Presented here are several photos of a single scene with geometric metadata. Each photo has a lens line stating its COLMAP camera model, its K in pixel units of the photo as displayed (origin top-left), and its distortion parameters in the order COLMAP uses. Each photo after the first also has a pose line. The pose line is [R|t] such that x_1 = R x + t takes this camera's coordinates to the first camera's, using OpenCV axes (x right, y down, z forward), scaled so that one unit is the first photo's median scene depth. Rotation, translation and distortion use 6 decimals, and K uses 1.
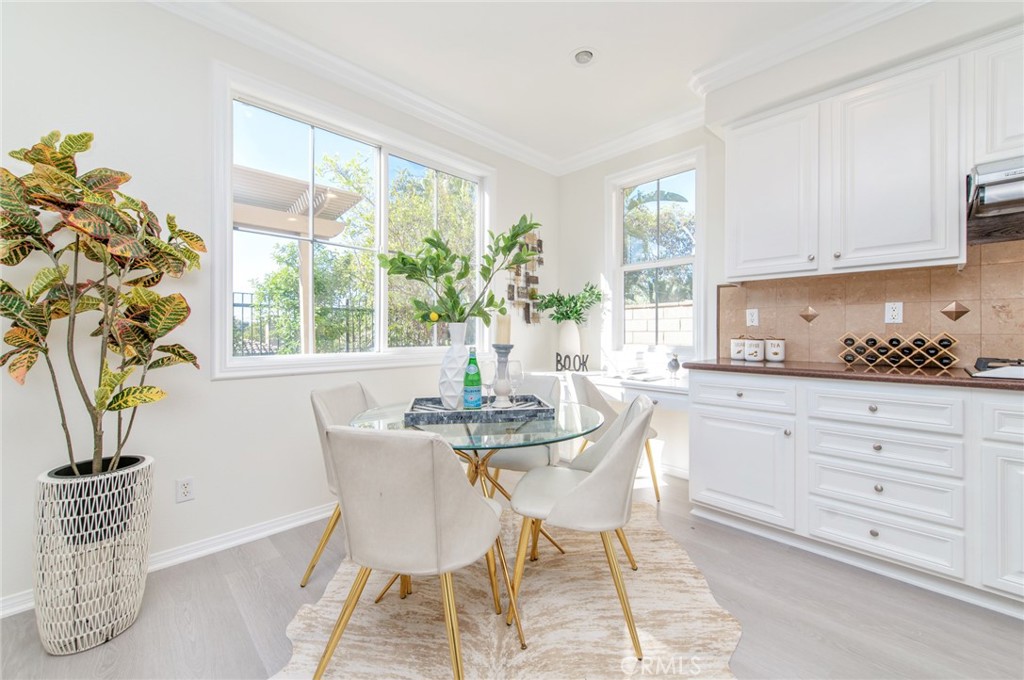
lens RADIAL K [[400.1, 0, 510.6], [0, 400.1, 336.3], [0, 0, 1]] dist [0.006897, -0.001061]
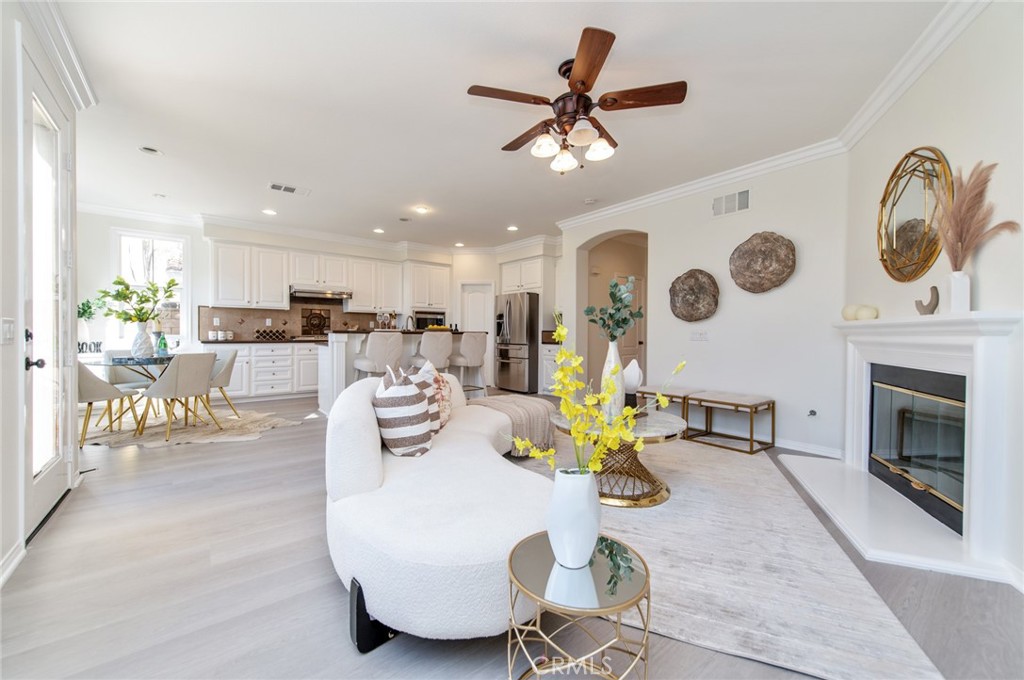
lens RADIAL K [[400.1, 0, 514.0], [0, 400.1, 337.8], [0, 0, 1]] dist [0.006897, -0.001061]
pose [[0.079044, -0.012804, 0.996789, -2.110447], [0.001596, 0.999918, 0.012718, 0.027147], [-0.996870, 0.000586, 0.079058, -1.190156]]
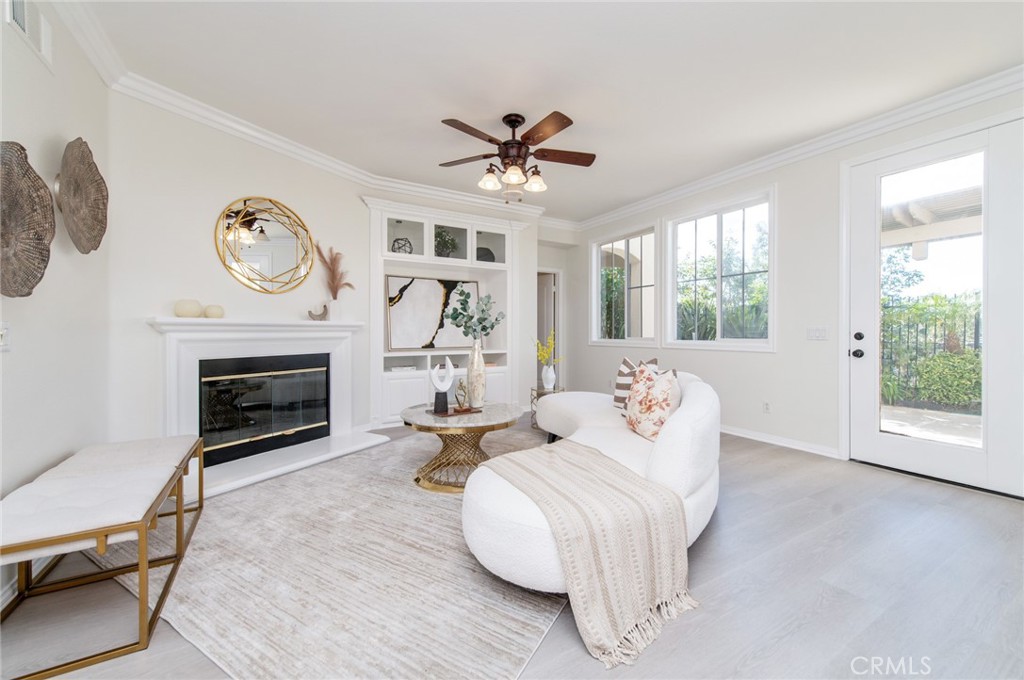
lens RADIAL K [[400.1, 0, 514.7], [0, 400.1, 334.0], [0, 0, 1]] dist [0.006897, -0.001061]
pose [[-0.239582, 0.006776, -0.970853, 0.732337], [-0.005610, 0.999949, 0.008363, 0.019932], [0.970860, 0.007450, -0.239532, -0.920682]]
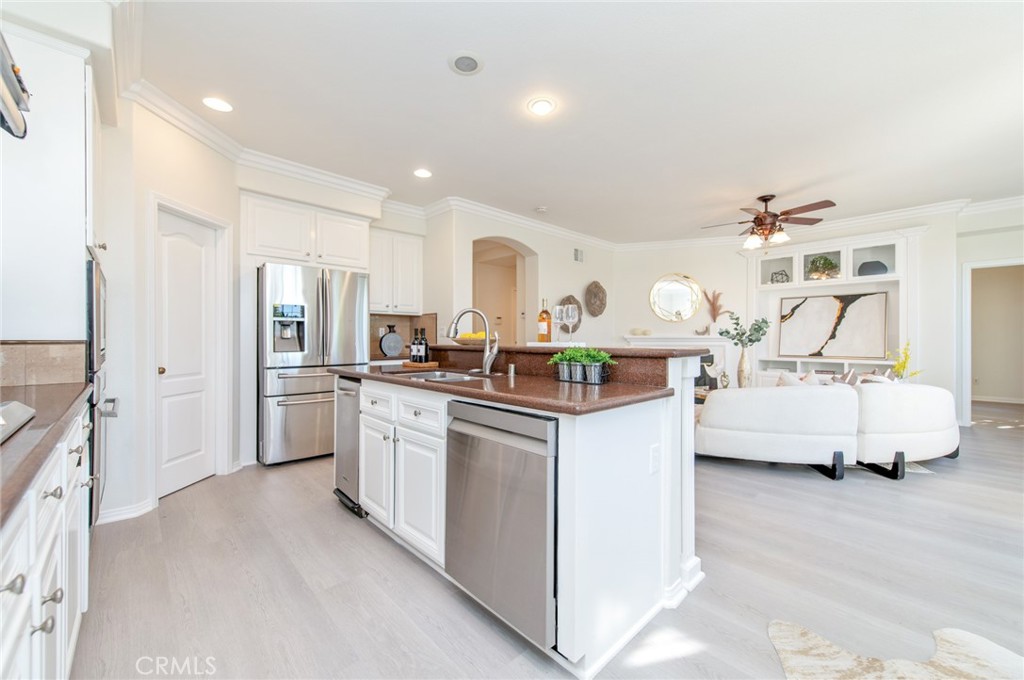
lens RADIAL K [[400.1, 0, 513.4], [0, 400.1, 340.7], [0, 0, 1]] dist [0.006897, -0.001061]
pose [[-0.999901, -0.000523, 0.014044, 0.611216], [-0.000343, 0.999918, 0.012794, -0.020530], [-0.014049, 0.012788, -0.999820, 1.041983]]
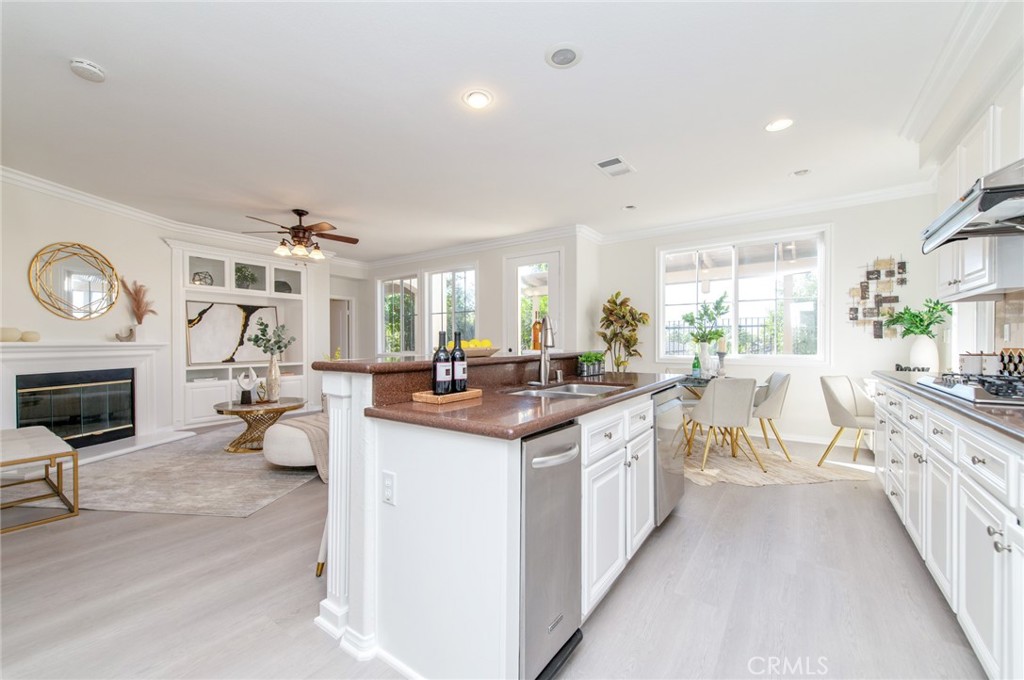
lens RADIAL K [[400.1, 0, 509.5], [0, 400.1, 346.0], [0, 0, 1]] dist [0.006897, -0.001061]
pose [[0.181835, 0.008740, -0.983290, 1.825743], [-0.004122, 0.999958, 0.008126, -0.025945], [0.983320, 0.002576, 0.181864, -0.500942]]
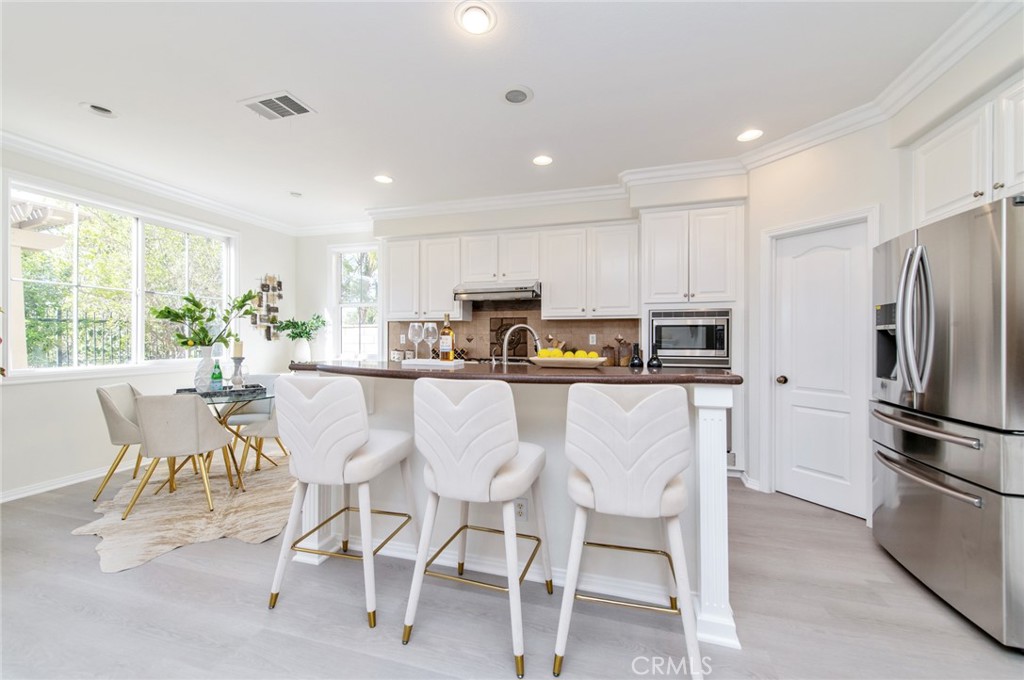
lens RADIAL K [[400.1, 0, 514.9], [0, 400.1, 339.2], [0, 0, 1]] dist [0.006897, -0.001061]
pose [[0.865897, -0.001170, 0.500221, 0.158089], [0.003823, 0.999984, -0.004277, -0.049149], [-0.500208, 0.005616, 0.865887, -1.221358]]
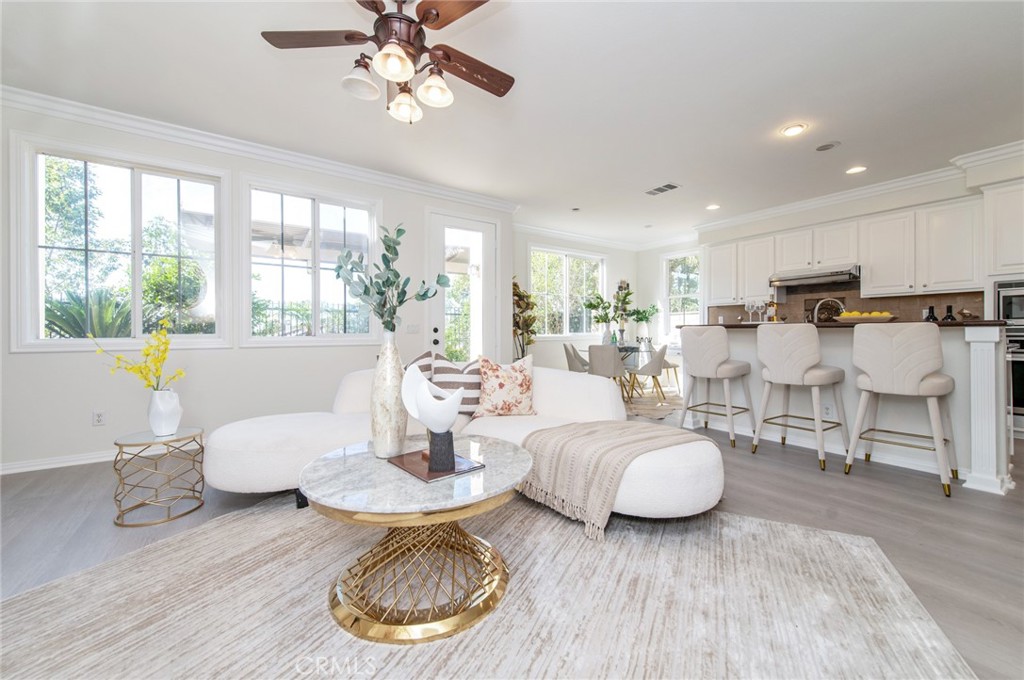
lens RADIAL K [[400.1, 0, 510.0], [0, 400.1, 333.2], [0, 0, 1]] dist [0.006897, -0.001061]
pose [[0.985121, -0.002309, -0.171850, -0.334512], [0.000984, 0.999969, -0.007791, 0.071173], [0.171862, 0.007506, 0.985092, -2.226420]]
